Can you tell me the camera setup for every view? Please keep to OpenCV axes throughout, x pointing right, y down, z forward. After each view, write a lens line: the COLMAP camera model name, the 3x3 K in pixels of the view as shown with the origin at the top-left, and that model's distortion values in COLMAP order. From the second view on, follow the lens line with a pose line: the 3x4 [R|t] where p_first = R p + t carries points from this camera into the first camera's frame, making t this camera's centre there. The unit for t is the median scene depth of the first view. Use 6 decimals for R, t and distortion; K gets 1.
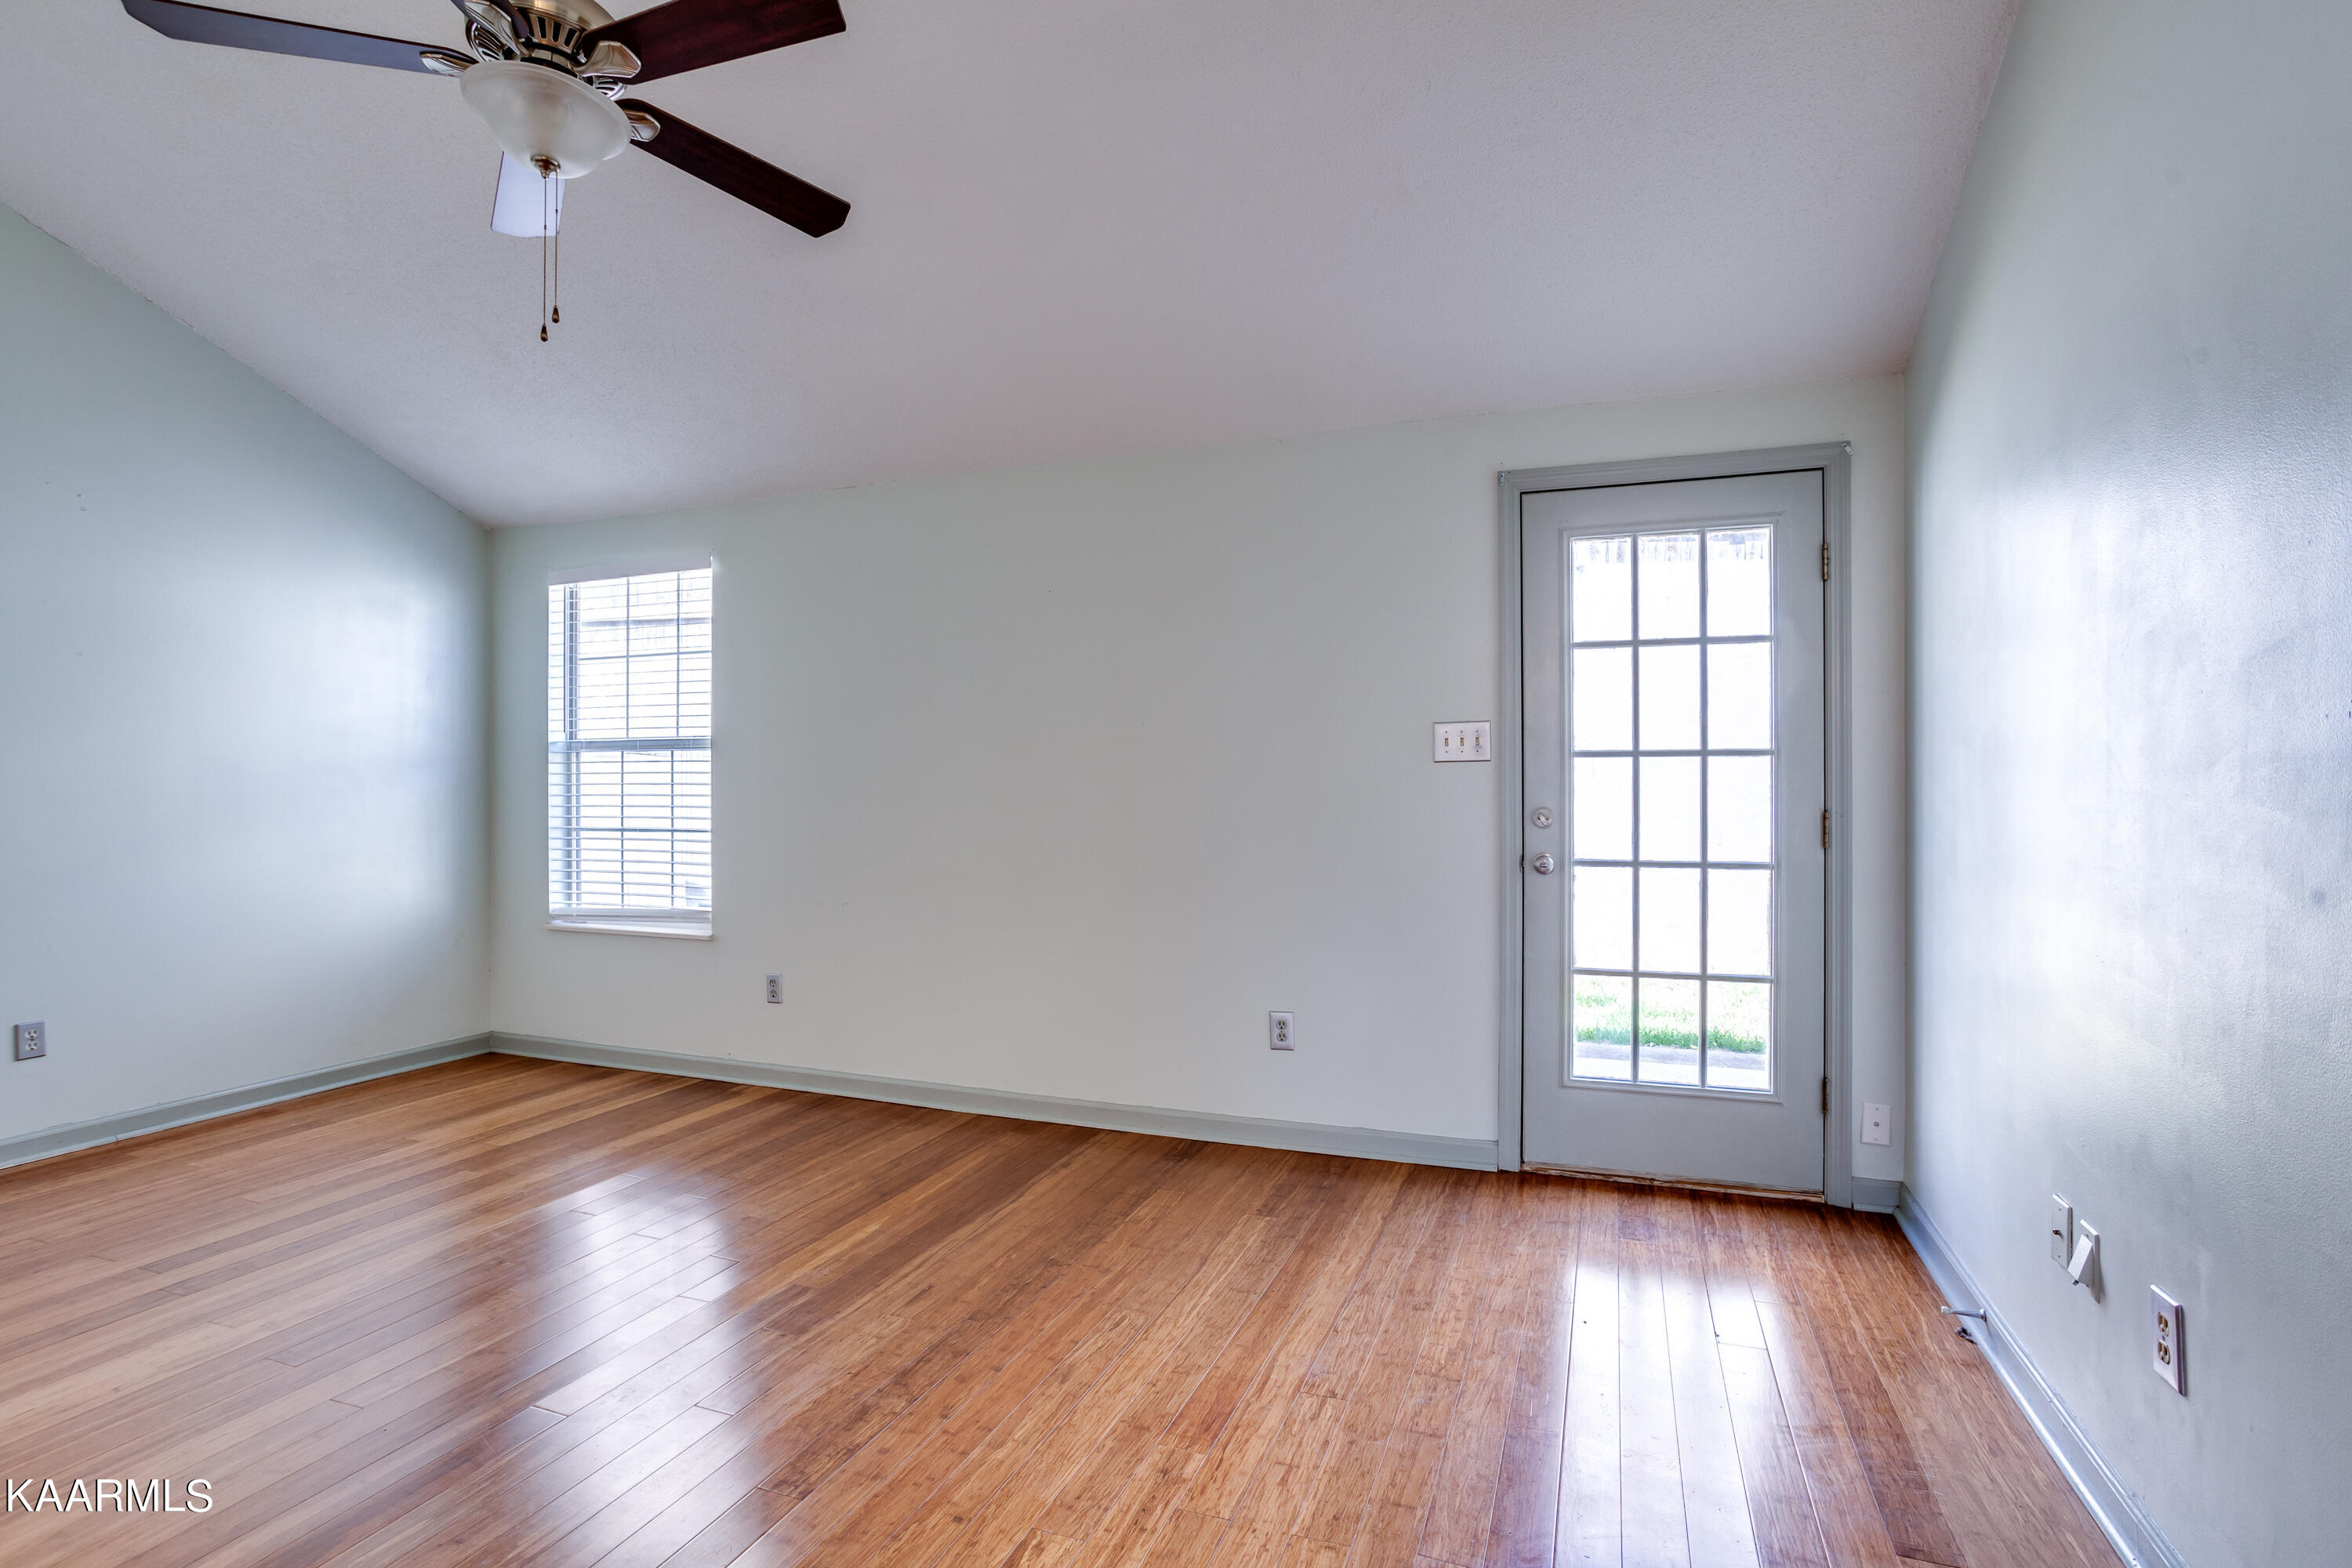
lens RADIAL K [[1157.6, 0, 1194.0], [0, 1157.6, 796.2], [0, 0, 1]] dist [-0.053059, 0.031025]
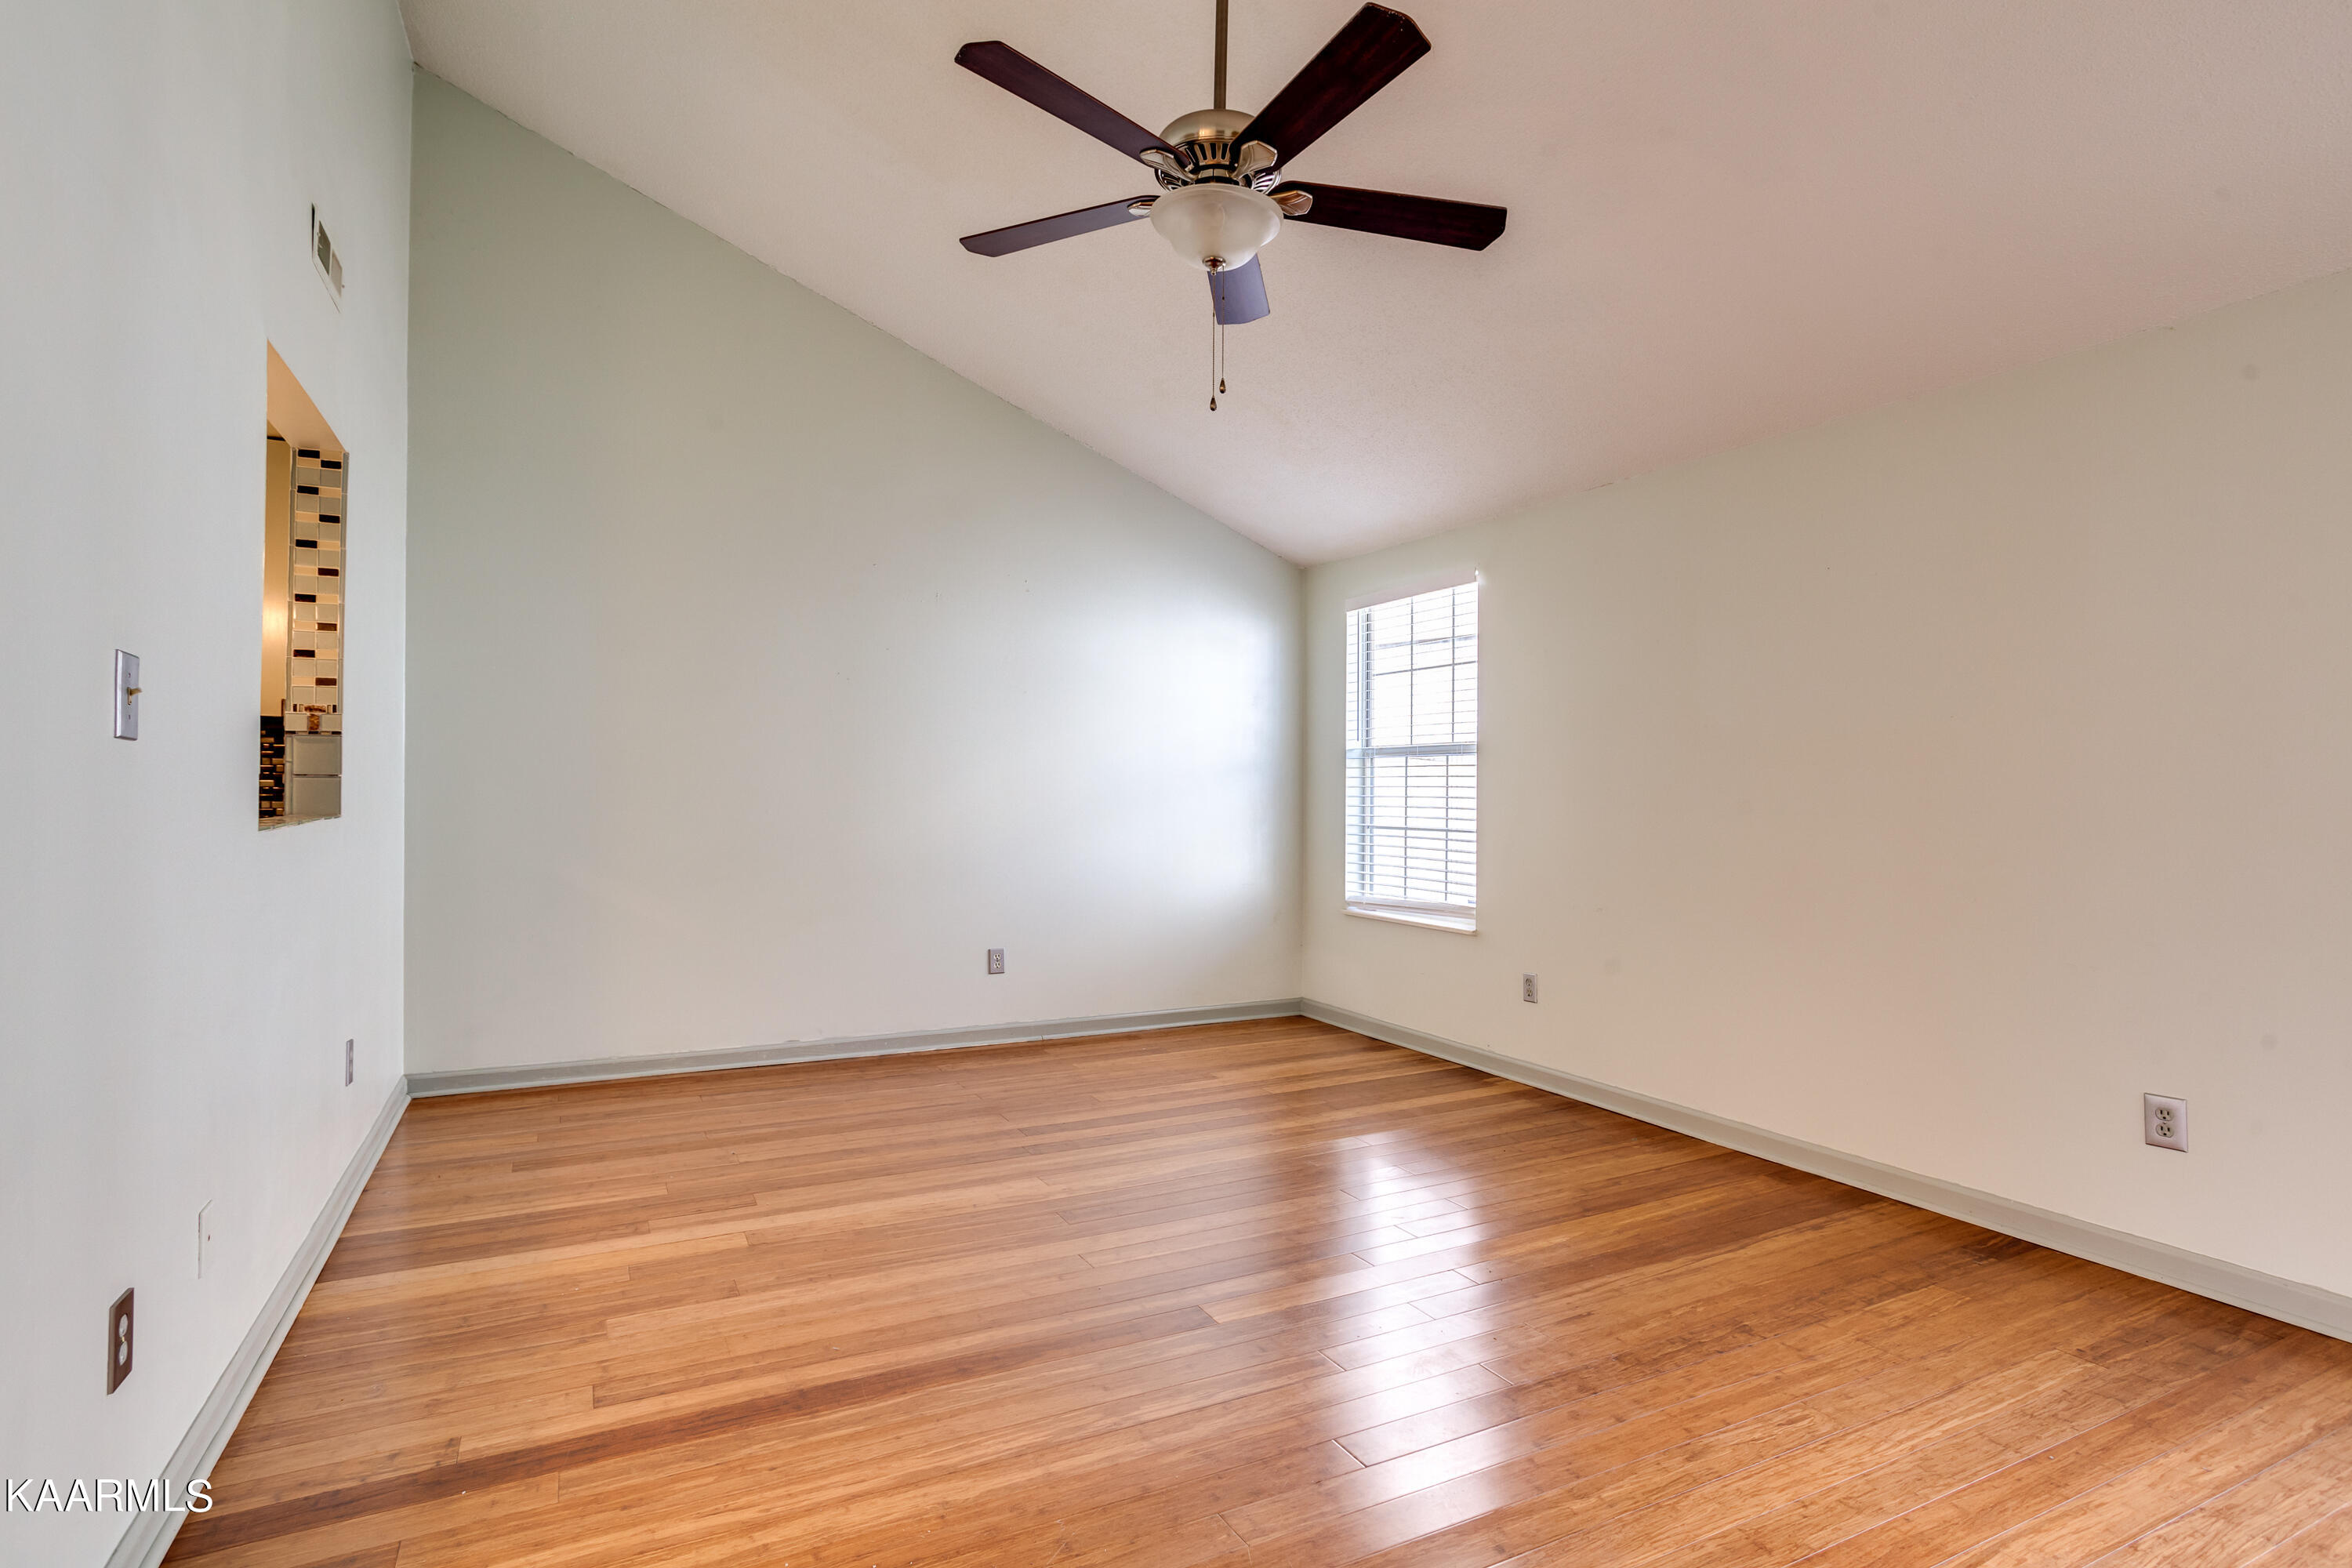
lens RADIAL K [[1157.6, 0, 1206.4], [0, 1157.6, 779.4], [0, 0, 1]] dist [-0.053059, 0.031025]
pose [[0.745497, -0.003473, -0.666500, 0.133275], [-0.010618, 0.999798, -0.017086, 0.004988], [0.666425, 0.019814, 0.745309, 0.062375]]
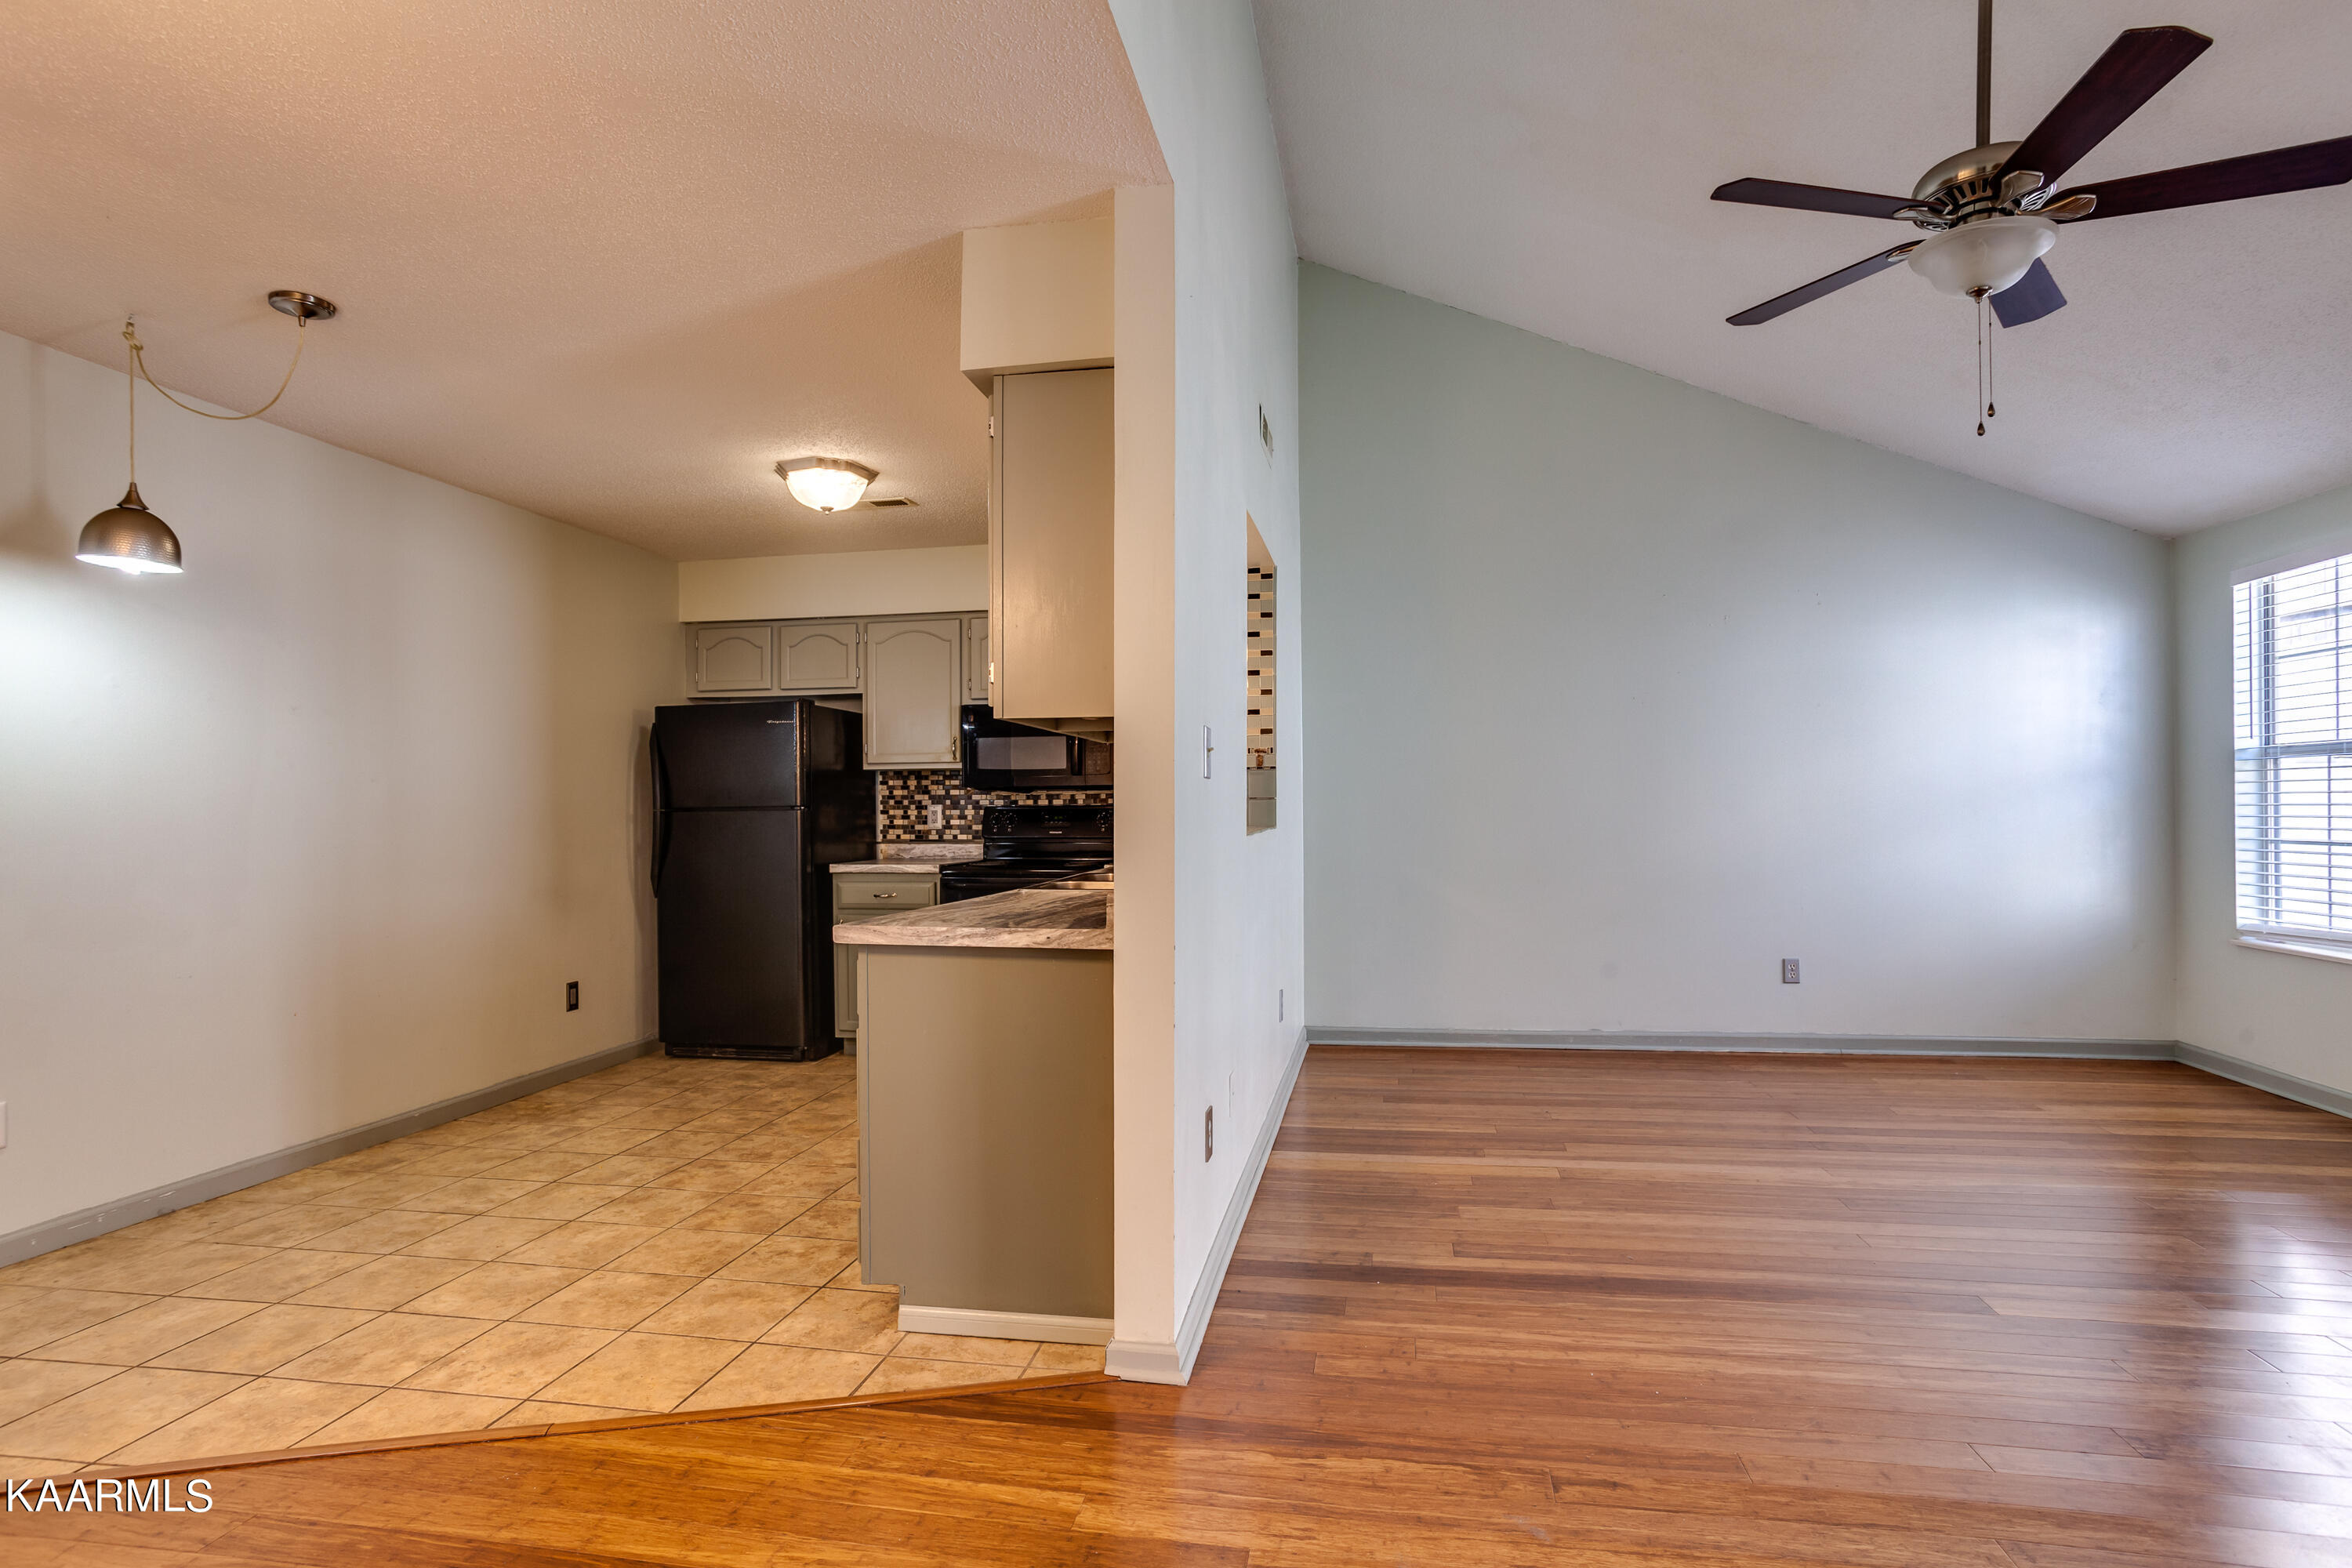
lens RADIAL K [[1157.6, 0, 1214.8], [0, 1157.6, 815.6], [0, 0, 1]] dist [-0.053059, 0.031025]
pose [[0.179373, 0.001493, -0.983780, 0.292403], [0.003108, 0.999993, 0.002084, 0.004541], [0.983776, -0.003431, 0.179367, -0.025478]]
